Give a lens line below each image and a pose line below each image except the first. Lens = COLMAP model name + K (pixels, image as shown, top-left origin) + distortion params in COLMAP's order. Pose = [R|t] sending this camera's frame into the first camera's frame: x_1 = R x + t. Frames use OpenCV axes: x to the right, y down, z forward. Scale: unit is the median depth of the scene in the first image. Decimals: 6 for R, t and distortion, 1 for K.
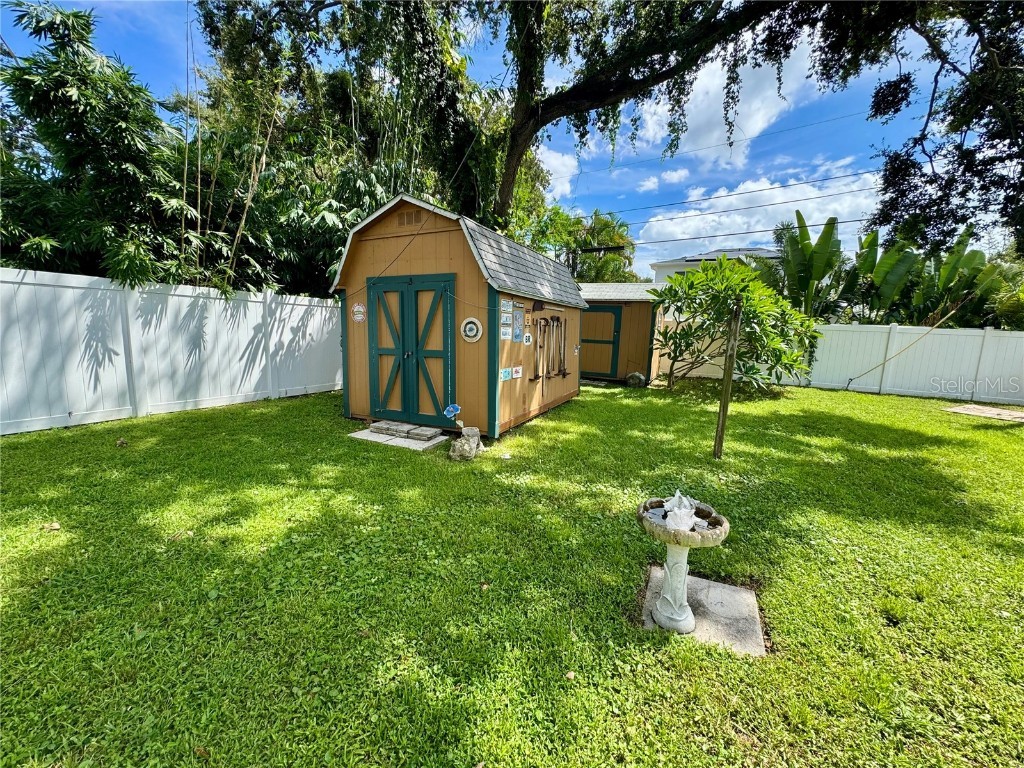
lens RADIAL K [[410.1, 0, 511.5], [0, 410.1, 385.5], [0, 0, 1]] dist [-0.000514, -0.000586]
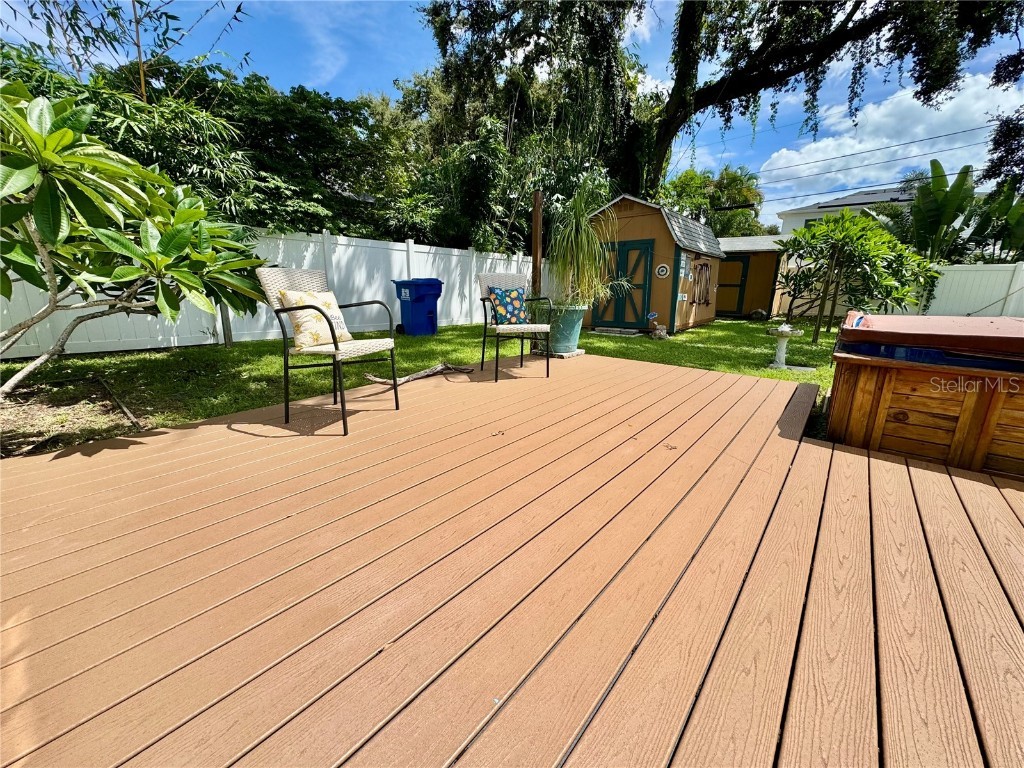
lens RADIAL K [[410.1, 0, 510.6], [0, 410.1, 385.5], [0, 0, 1]] dist [-0.000514, -0.000586]
pose [[0.973006, 0.031087, -0.228675, -0.165568], [-0.009292, 0.995360, 0.095776, 0.101067], [0.230592, -0.091066, 0.968780, -0.480337]]
